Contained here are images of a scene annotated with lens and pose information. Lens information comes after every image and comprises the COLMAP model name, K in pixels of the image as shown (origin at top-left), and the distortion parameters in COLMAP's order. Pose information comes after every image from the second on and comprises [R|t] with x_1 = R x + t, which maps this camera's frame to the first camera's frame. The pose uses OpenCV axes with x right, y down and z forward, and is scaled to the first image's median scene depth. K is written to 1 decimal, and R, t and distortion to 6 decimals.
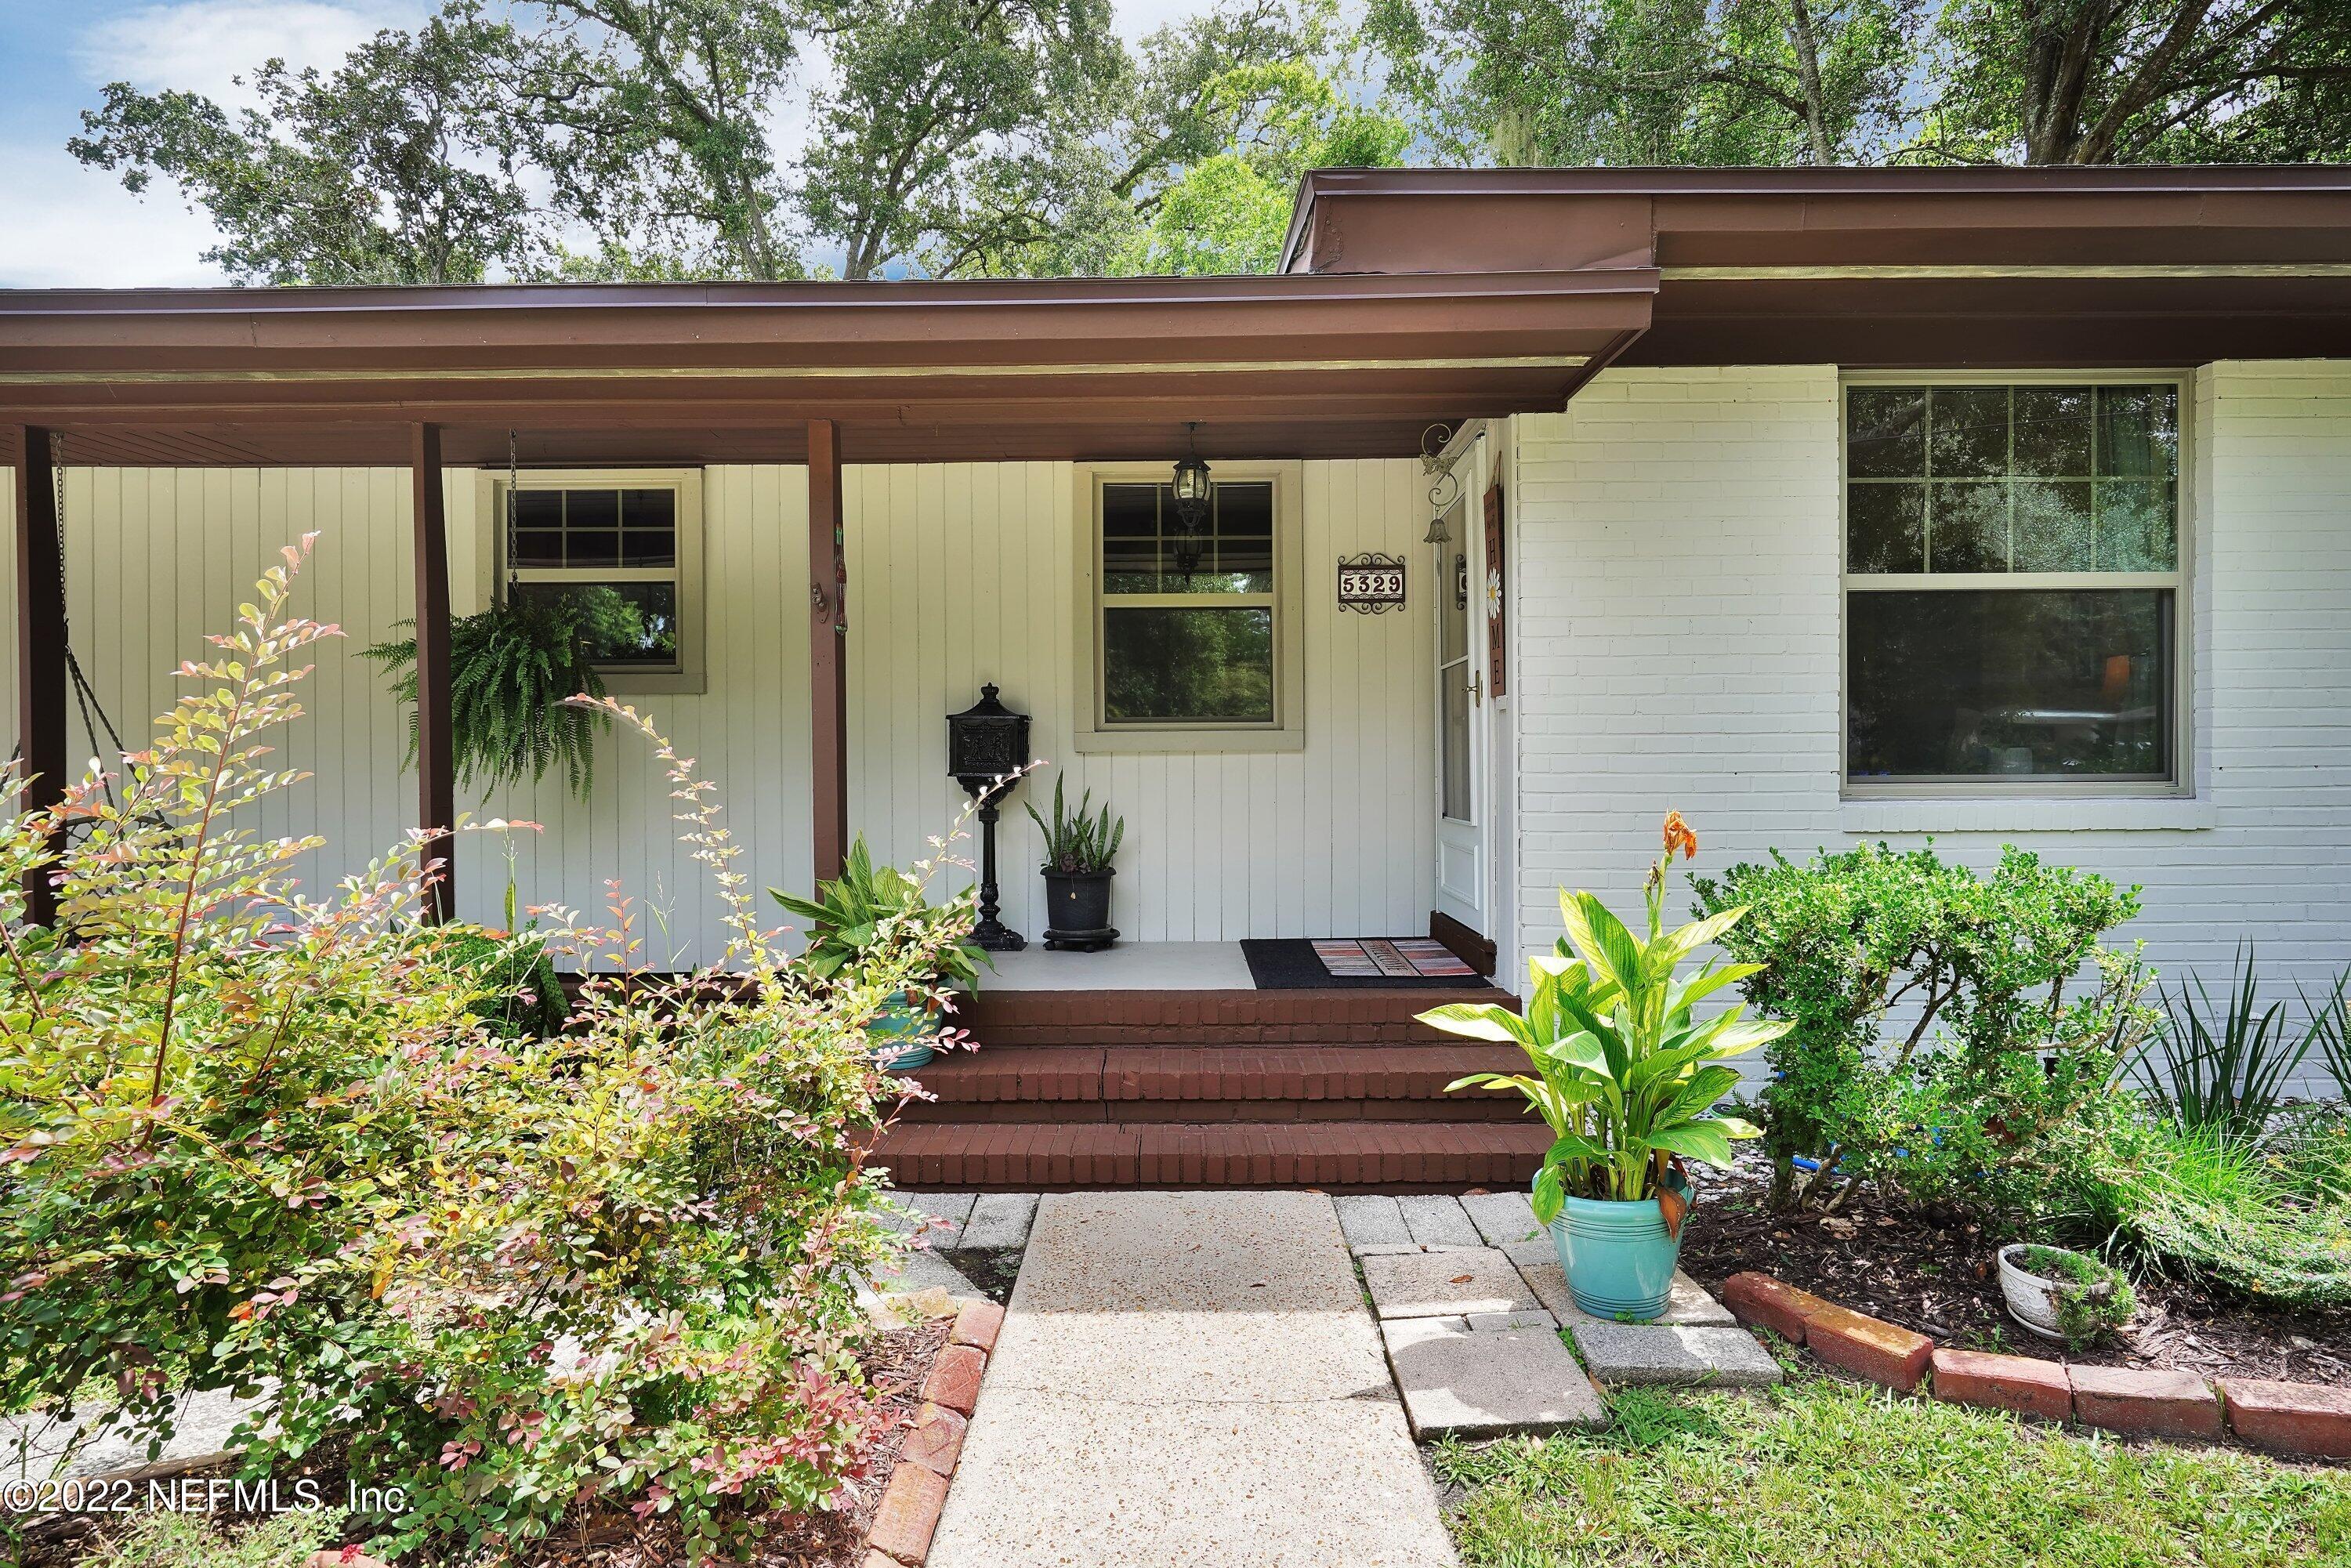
lens RADIAL K [[1073.1, 0, 1175.5], [0, 1073.1, 784.0], [0, 0, 1]] dist [-0.001263, 0.000717]
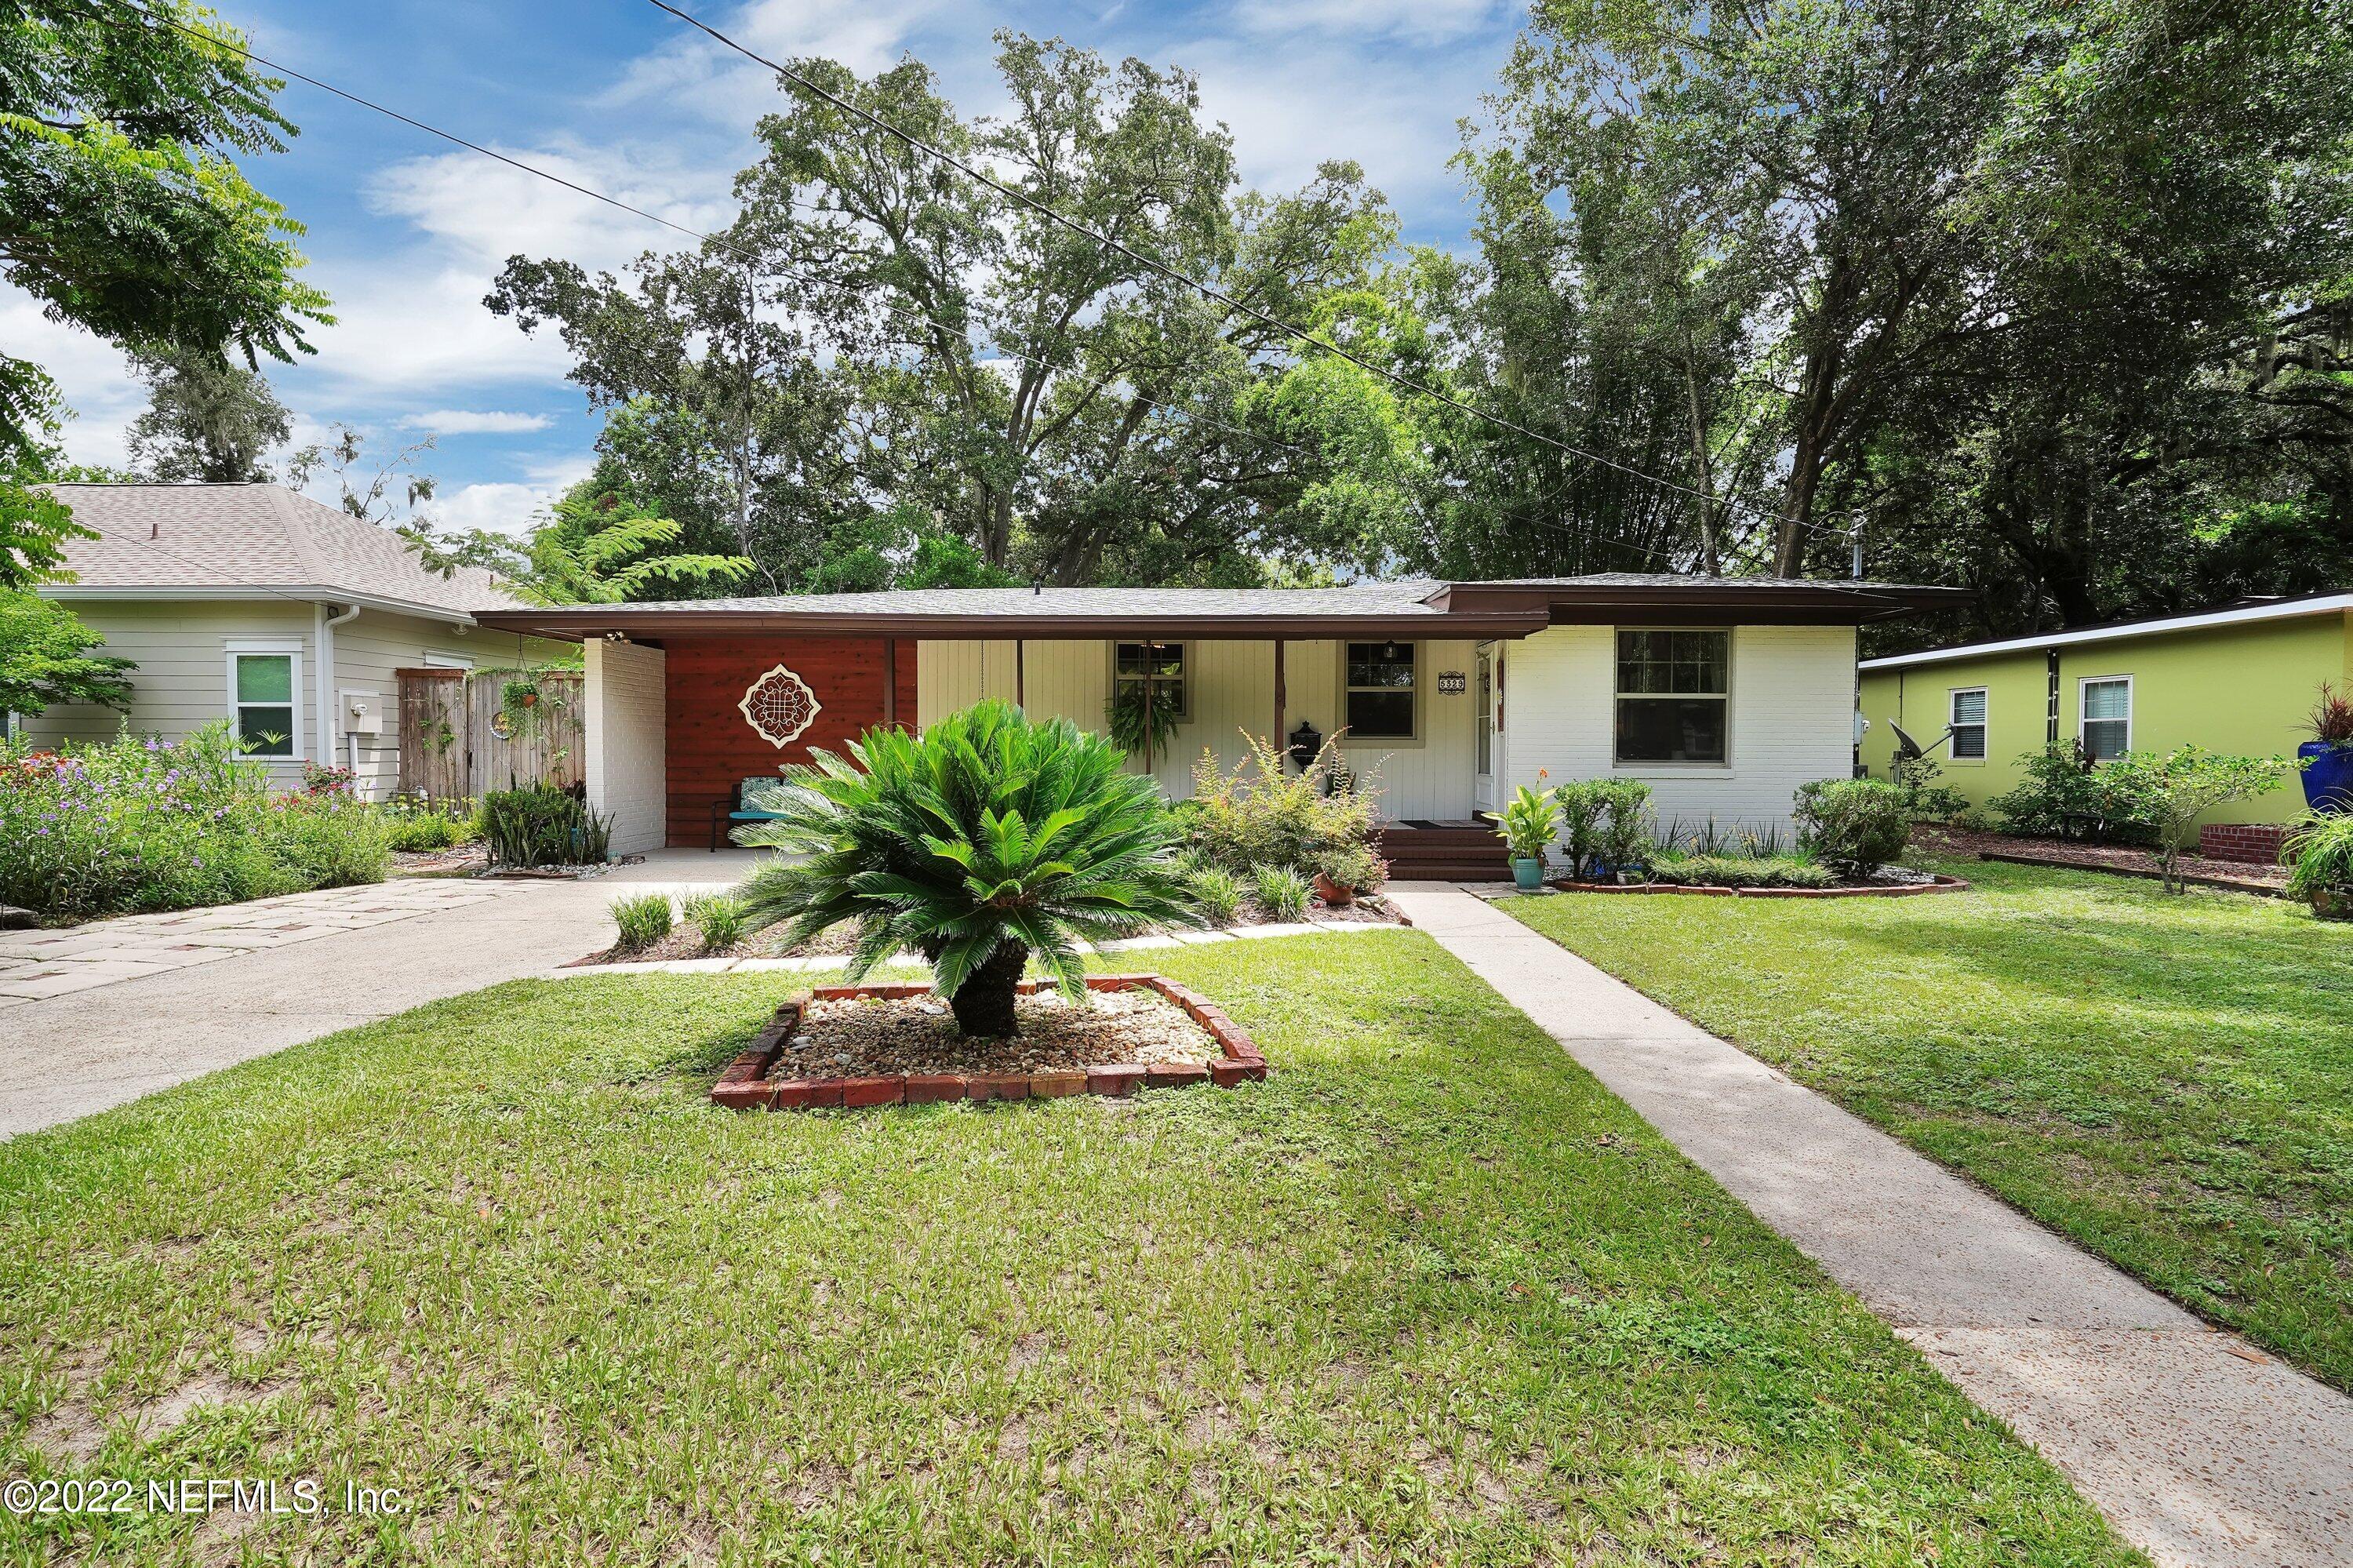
lens RADIAL K [[983.7, 0, 1176.5], [0, 983.7, 784.0], [0, 0, 1]] dist [-0.002832, -0.000131]
pose [[0.999775, 0.011006, -0.018128, -0.093152], [-0.010599, 0.999693, 0.022391, 0.001956], [0.018369, -0.022193, 0.999585, -0.297155]]
